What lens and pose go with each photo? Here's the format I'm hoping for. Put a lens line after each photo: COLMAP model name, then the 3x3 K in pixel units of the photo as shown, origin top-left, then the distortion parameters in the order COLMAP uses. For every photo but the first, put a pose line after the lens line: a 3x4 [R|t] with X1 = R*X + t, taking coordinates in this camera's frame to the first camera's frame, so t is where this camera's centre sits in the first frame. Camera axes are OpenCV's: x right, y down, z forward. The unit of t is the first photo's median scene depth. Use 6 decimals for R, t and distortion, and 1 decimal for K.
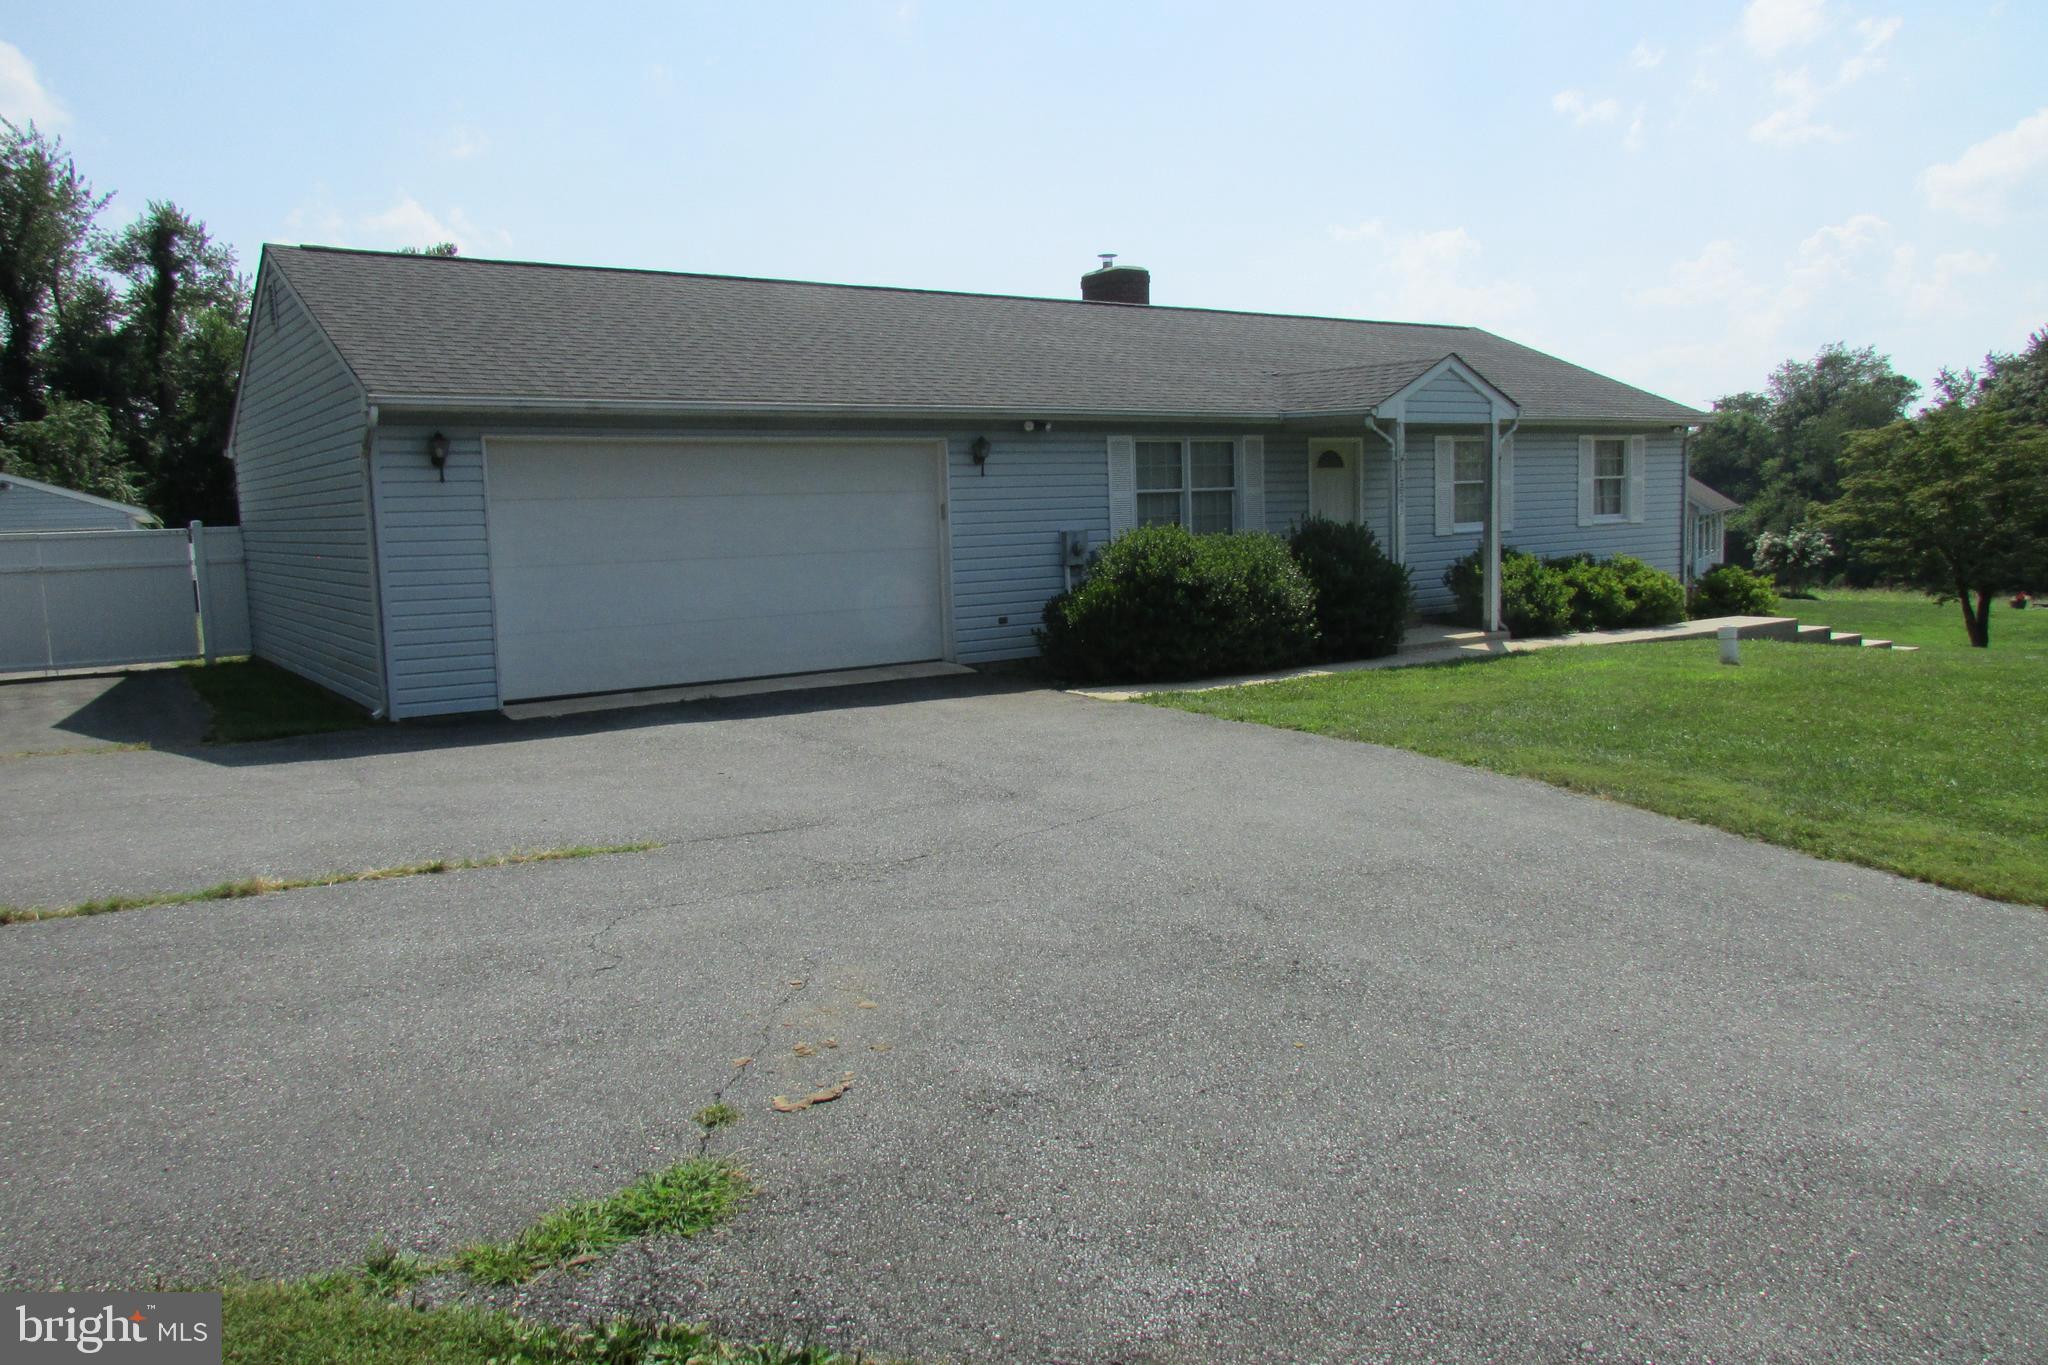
lens RADIAL K [[1470.2, 0, 1007.2], [0, 1470.2, 682.7], [0, 0, 1]] dist [-0.011100, -0.008539]
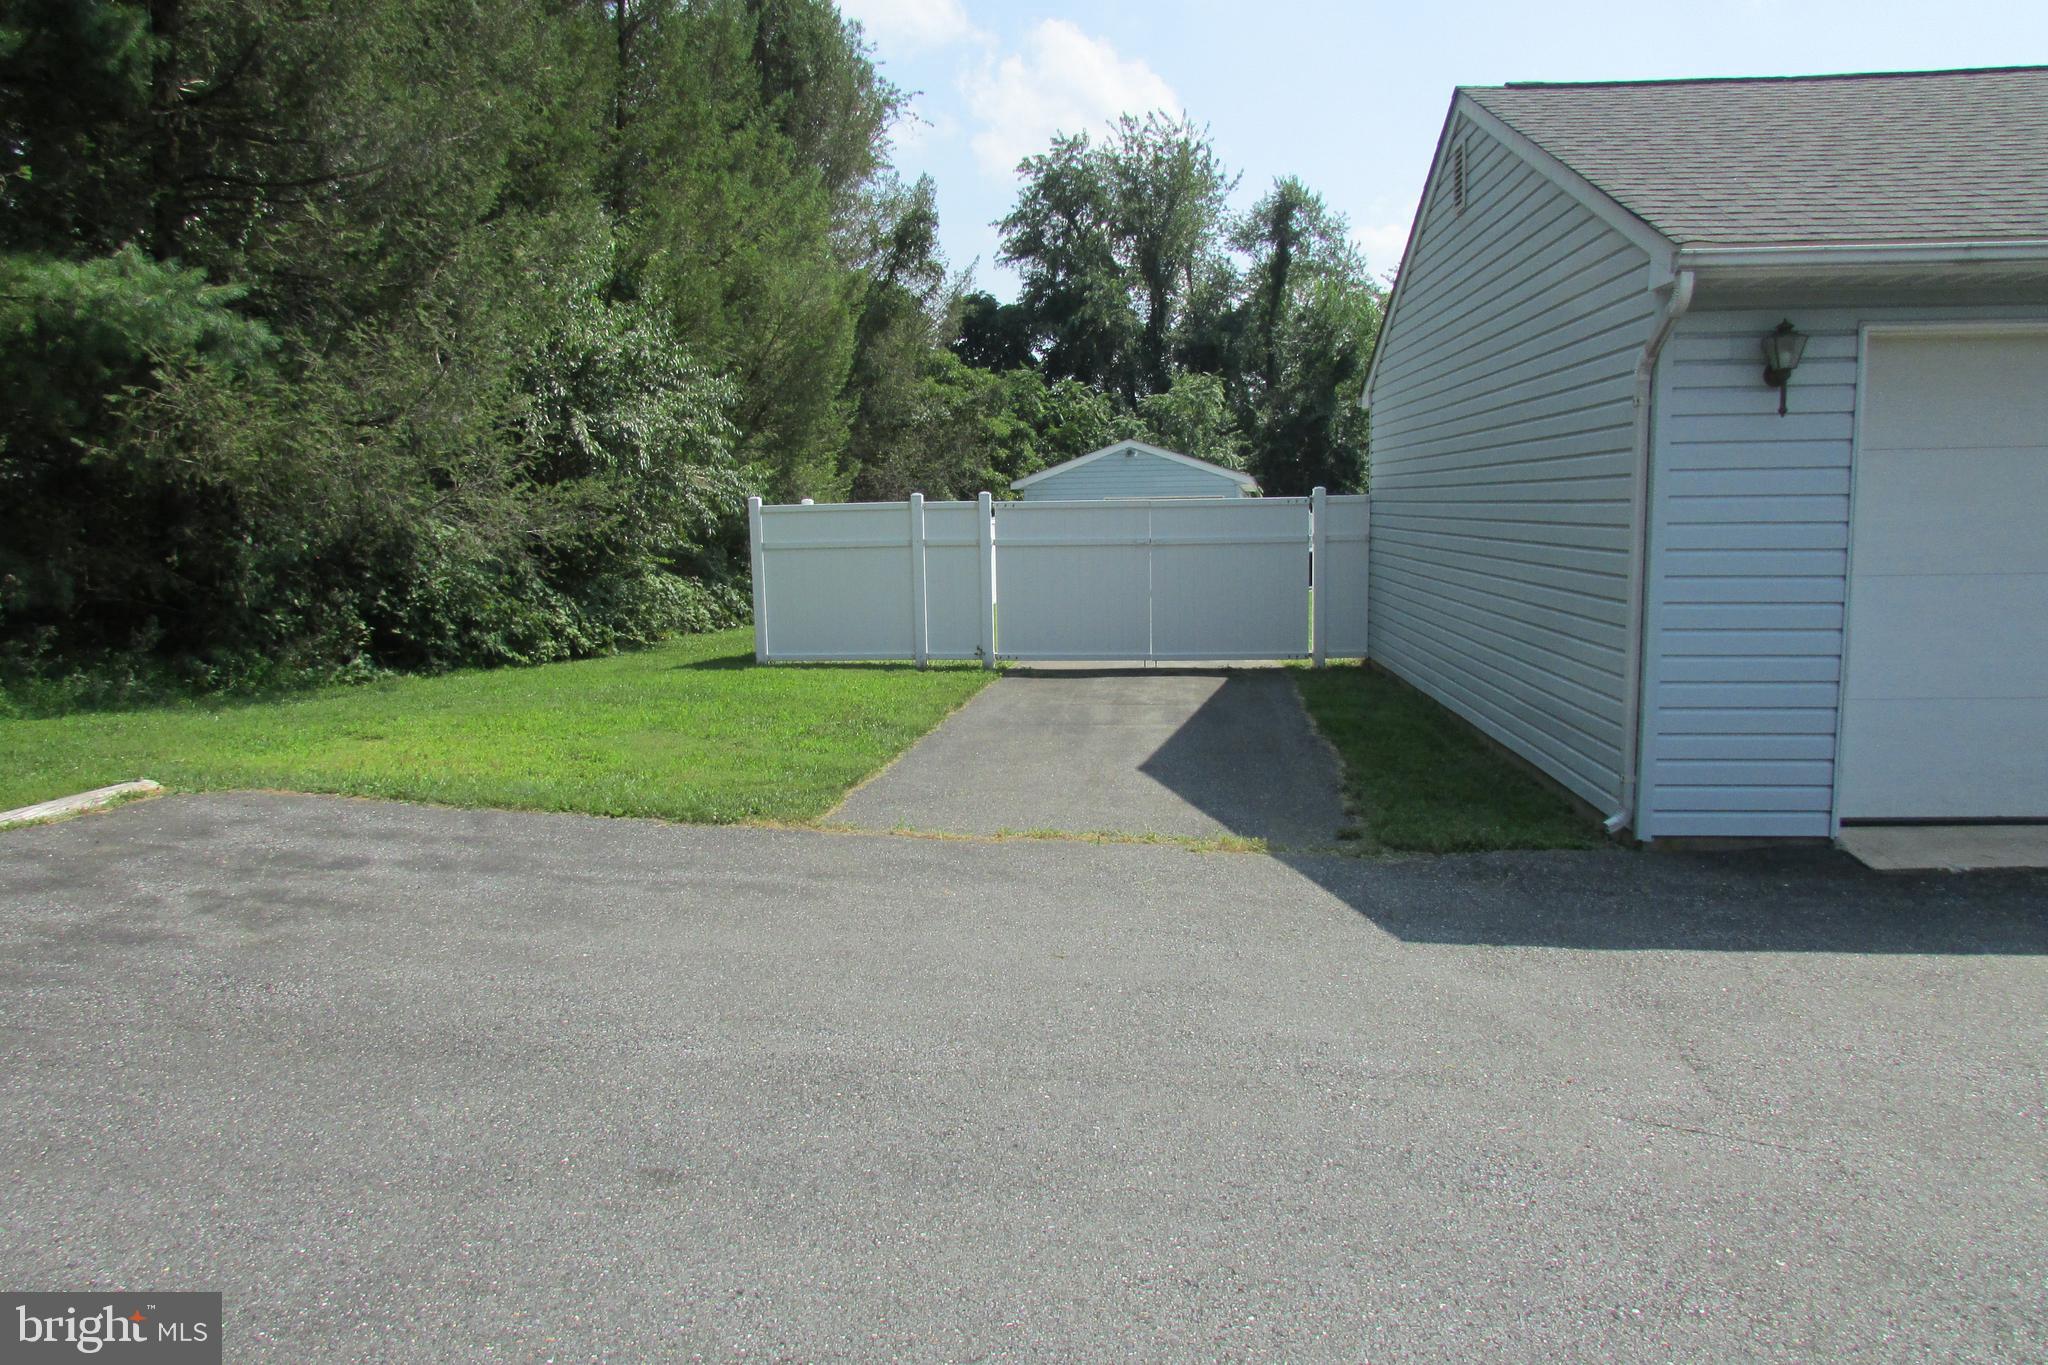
lens RADIAL K [[1470.2, 0, 1032.2], [0, 1470.2, 688.7], [0, 0, 1]] dist [-0.011100, -0.008539]
pose [[0.784401, 0.092432, -0.613328, -0.087125], [-0.079683, 0.995657, 0.048143, -0.013507], [0.615115, 0.011109, 0.788359, 0.135614]]
